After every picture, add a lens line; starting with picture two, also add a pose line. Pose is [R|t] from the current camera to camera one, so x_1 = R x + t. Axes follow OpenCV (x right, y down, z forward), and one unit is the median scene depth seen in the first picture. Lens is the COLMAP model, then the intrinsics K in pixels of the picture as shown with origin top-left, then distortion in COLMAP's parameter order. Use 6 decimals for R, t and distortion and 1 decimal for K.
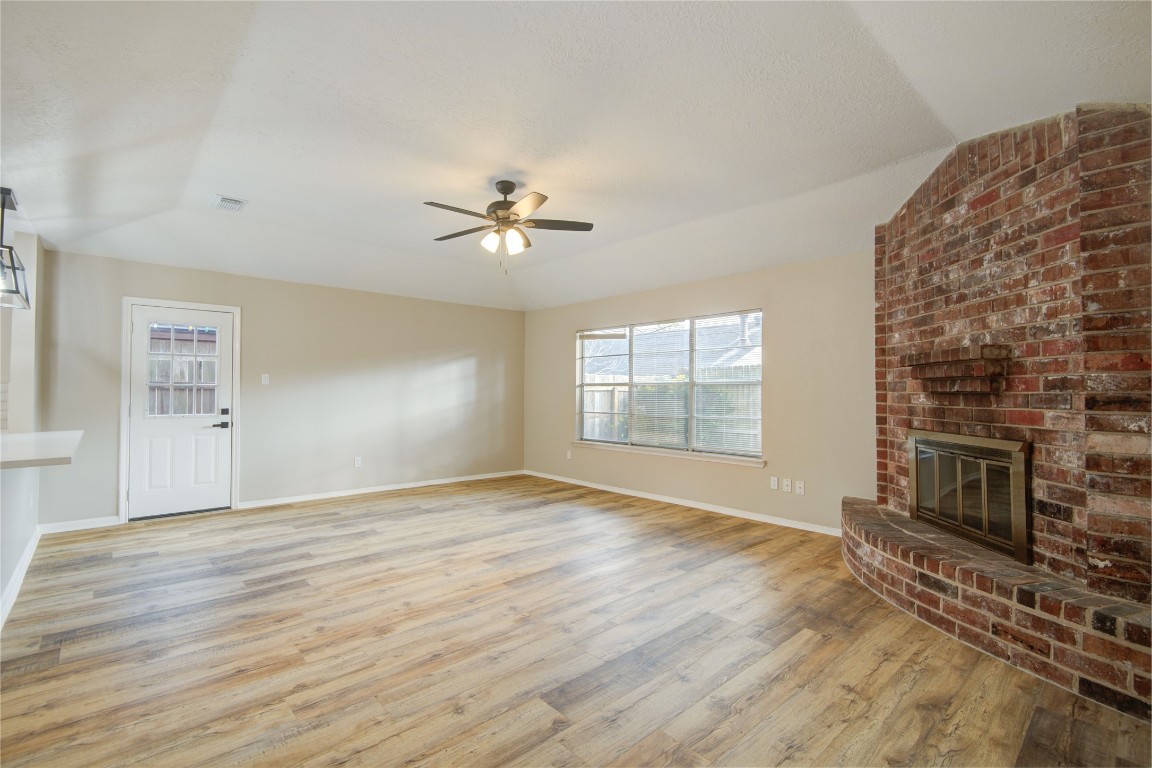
lens RADIAL K [[519.7, 0, 576.2], [0, 519.7, 381.4], [0, 0, 1]] dist [0.001839, -0.003397]
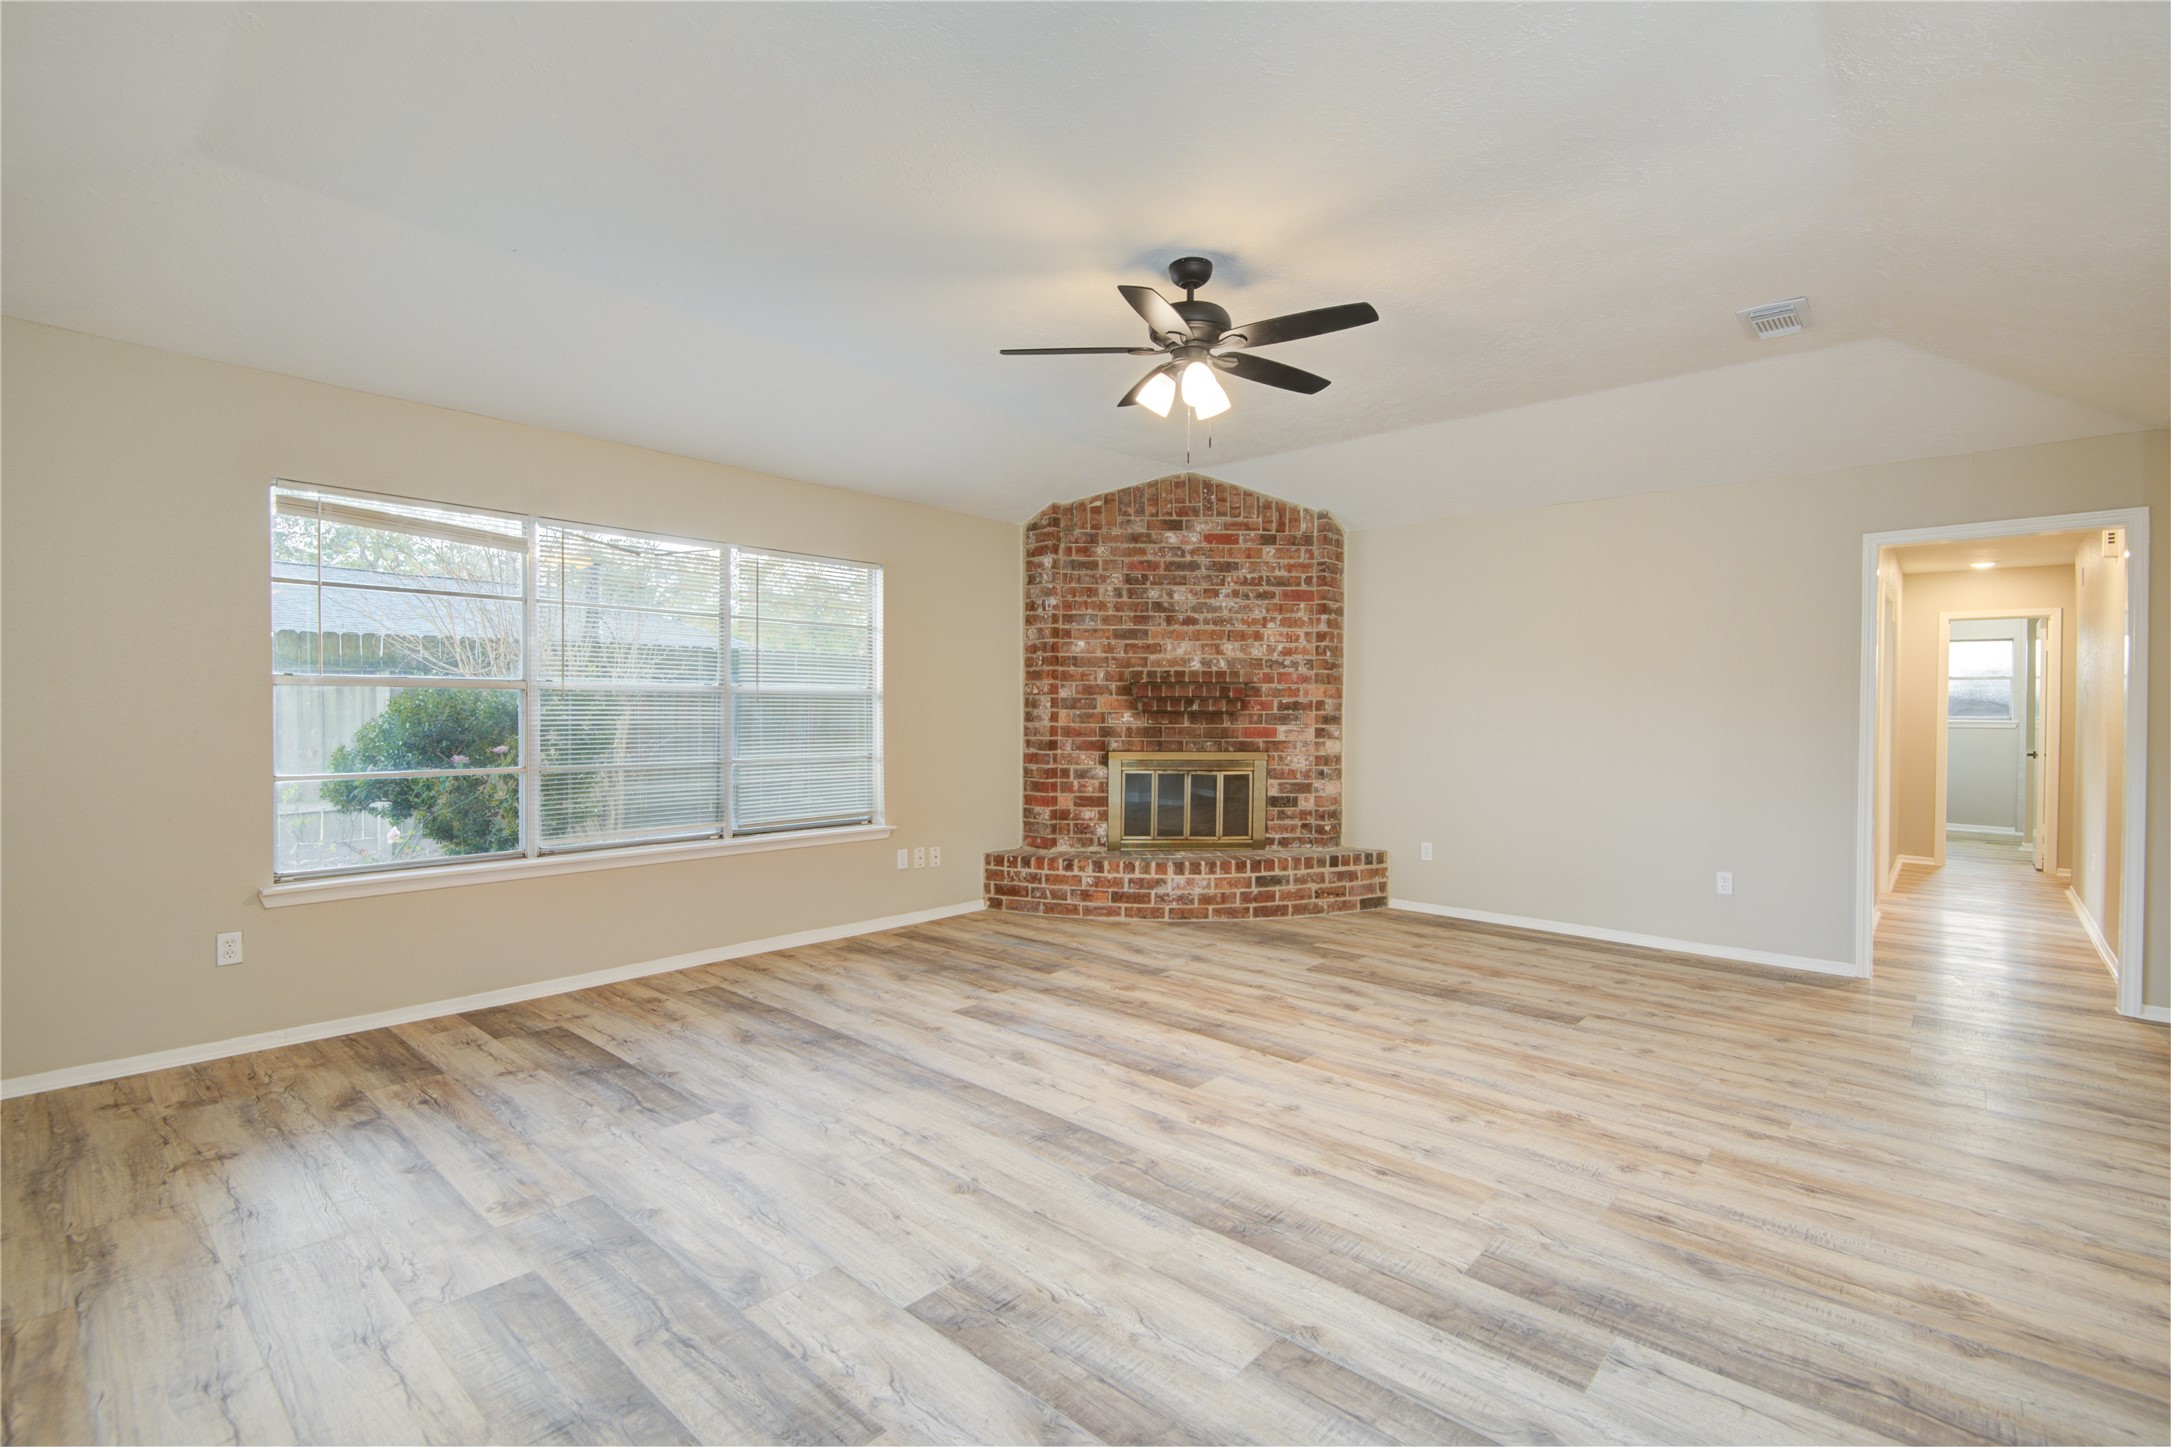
lens RADIAL K [[979.5, 0, 1087.3], [0, 979.5, 717.9], [0, 0, 1]] dist [0.001839, -0.003397]
pose [[-0.103745, -0.011292, 0.994540, -1.258017], [-0.028114, 0.999569, 0.008416, 0.024309], [-0.994206, -0.027088, -0.104018, 1.473744]]
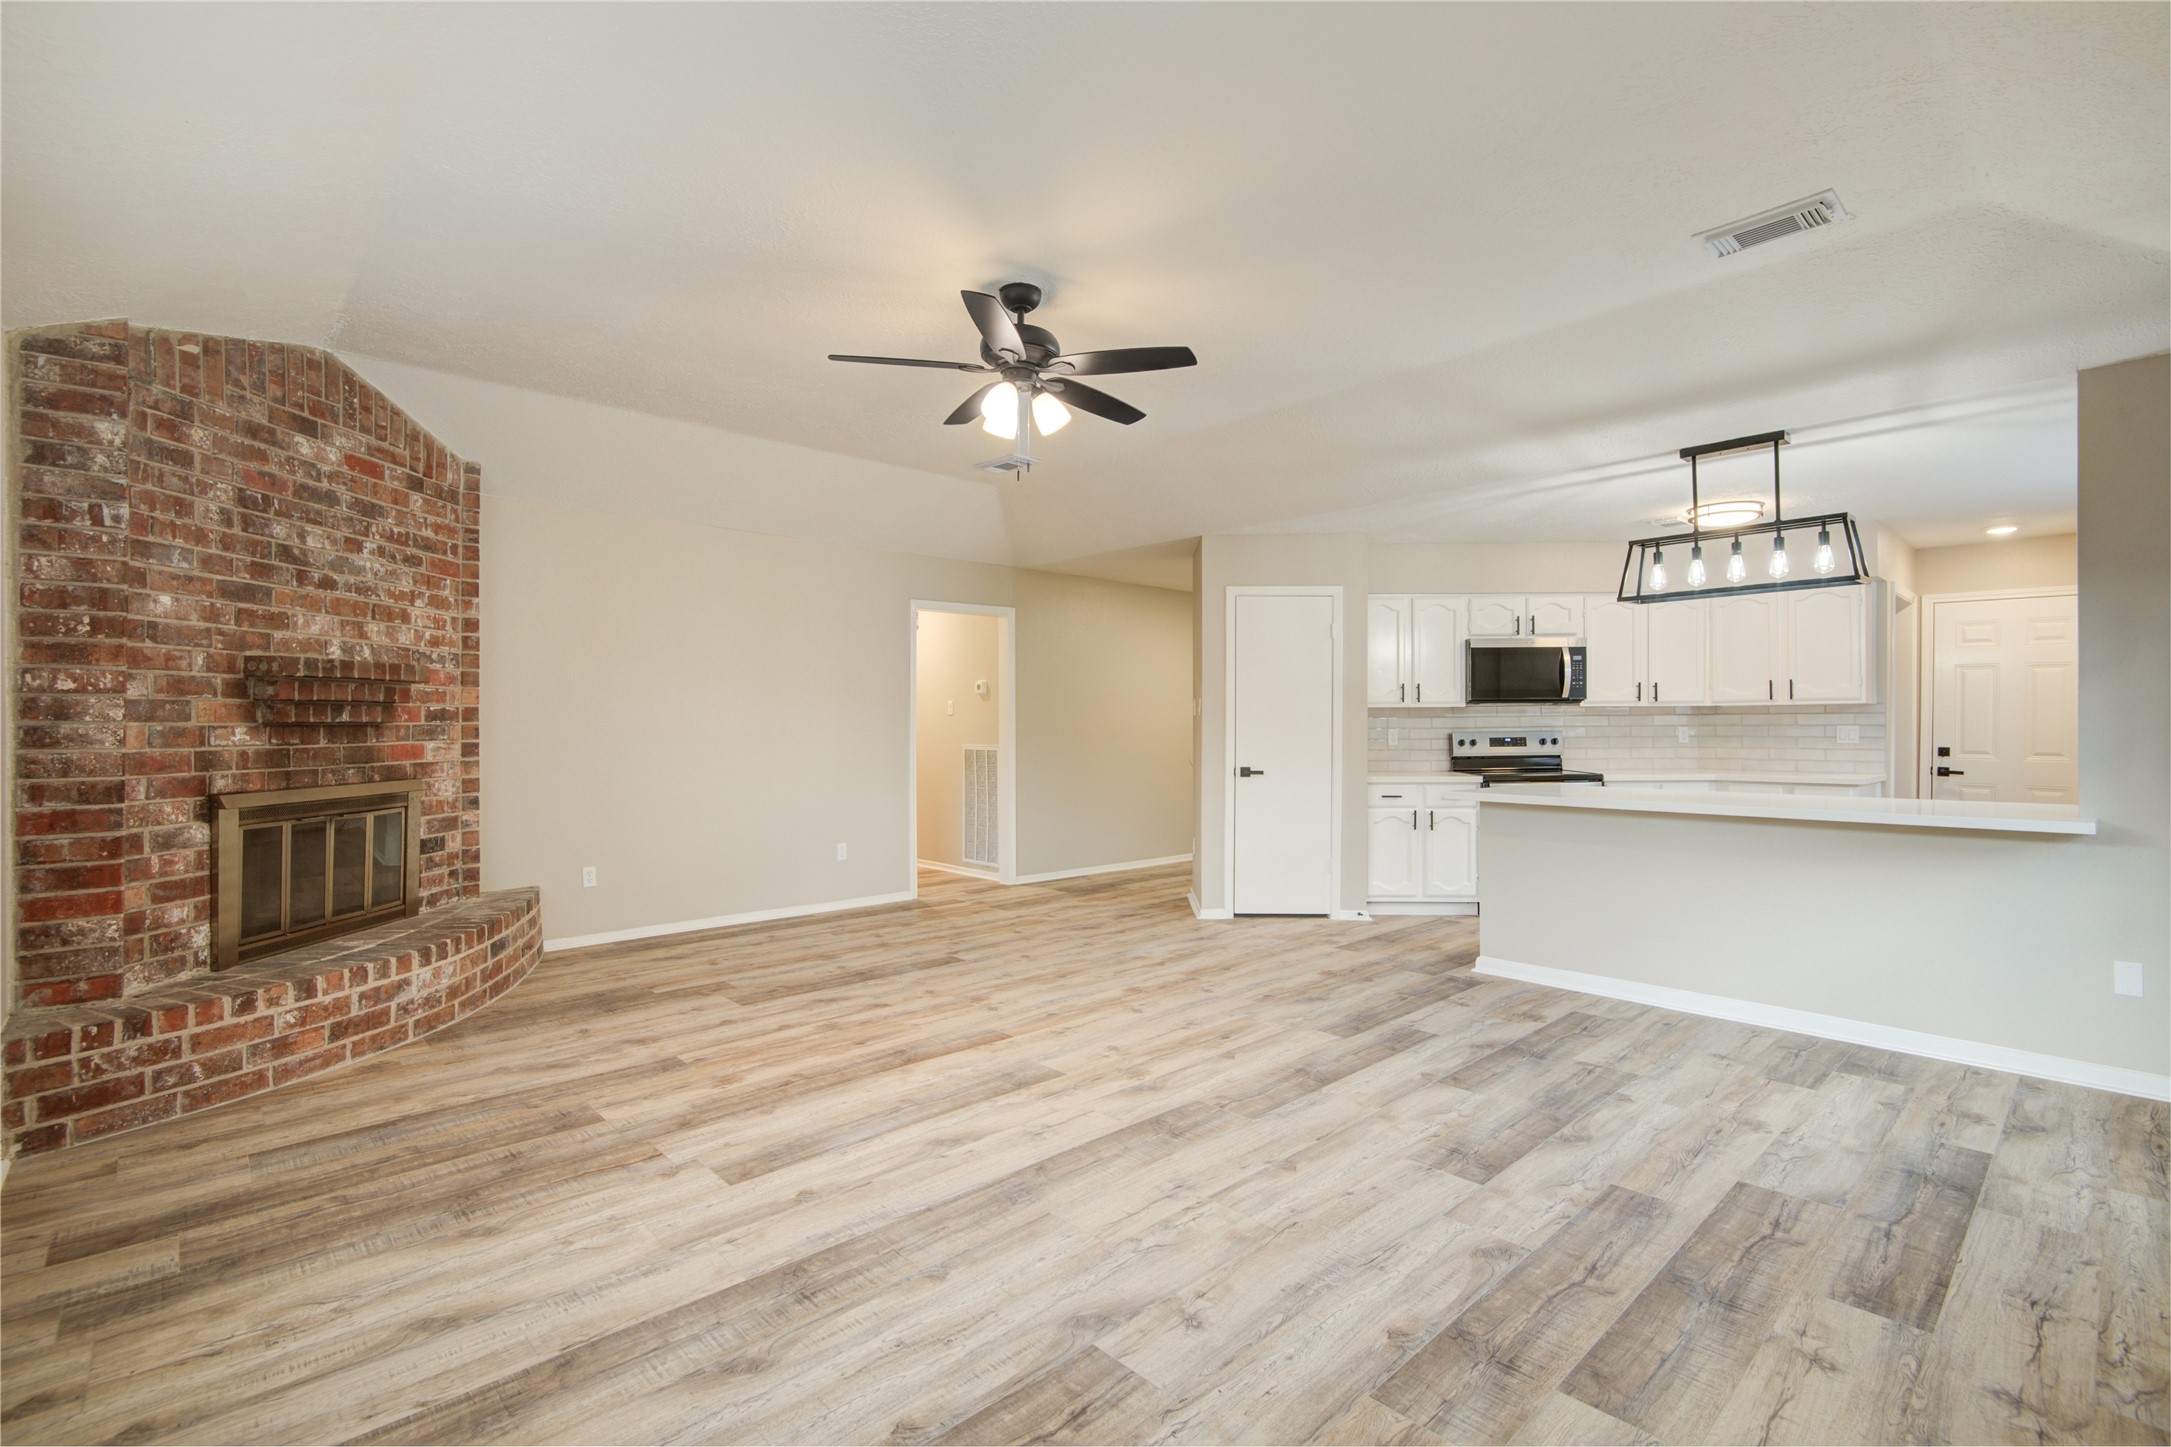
lens RADIAL K [[979.5, 0, 1080.5], [0, 979.5, 719.1], [0, 0, 1]] dist [0.001839, -0.003397]
pose [[-0.999963, -0.001755, -0.008367, -0.232047], [-0.001560, 0.999730, -0.023180, 0.045350], [0.008405, -0.023166, -0.999696, 2.381039]]
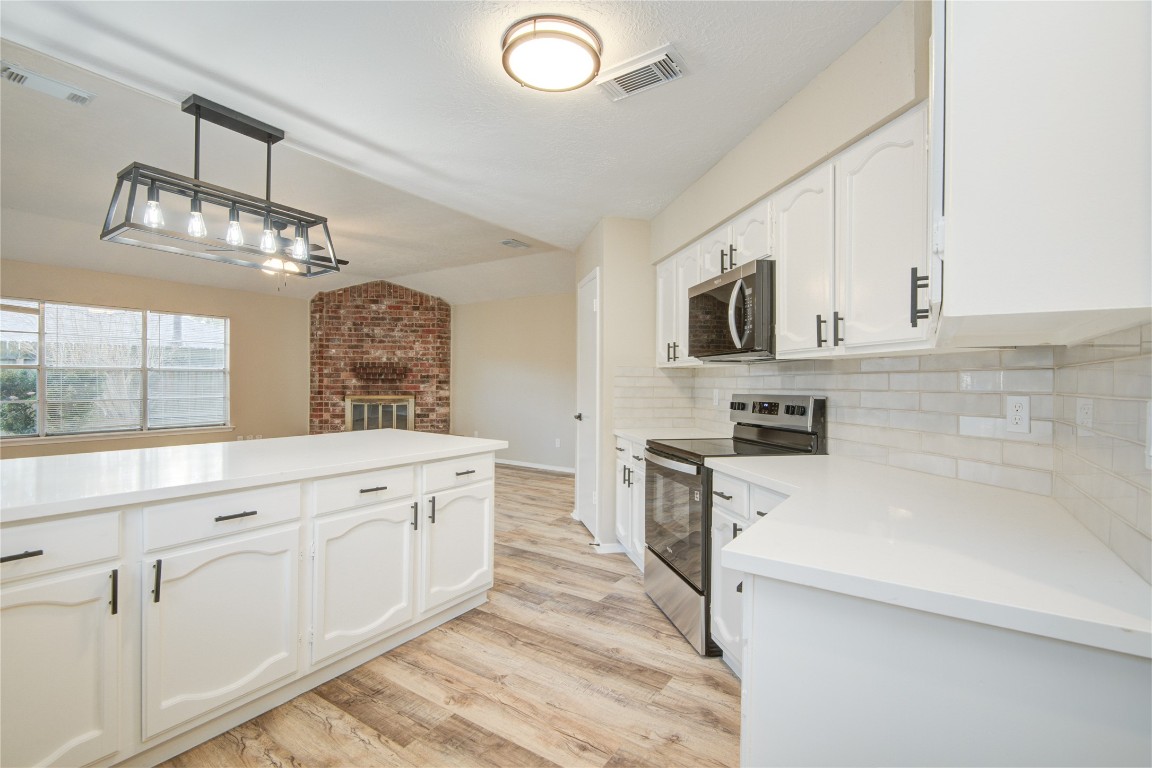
lens RADIAL K [[519.7, 0, 577.1], [0, 519.7, 382.8], [0, 0, 1]] dist [0.001839, -0.003397]
pose [[-0.240185, -0.009602, 0.970680, -2.040605], [-0.028845, 0.999580, 0.002751, 0.006843], [-0.970298, -0.027339, -0.240361, 0.713158]]
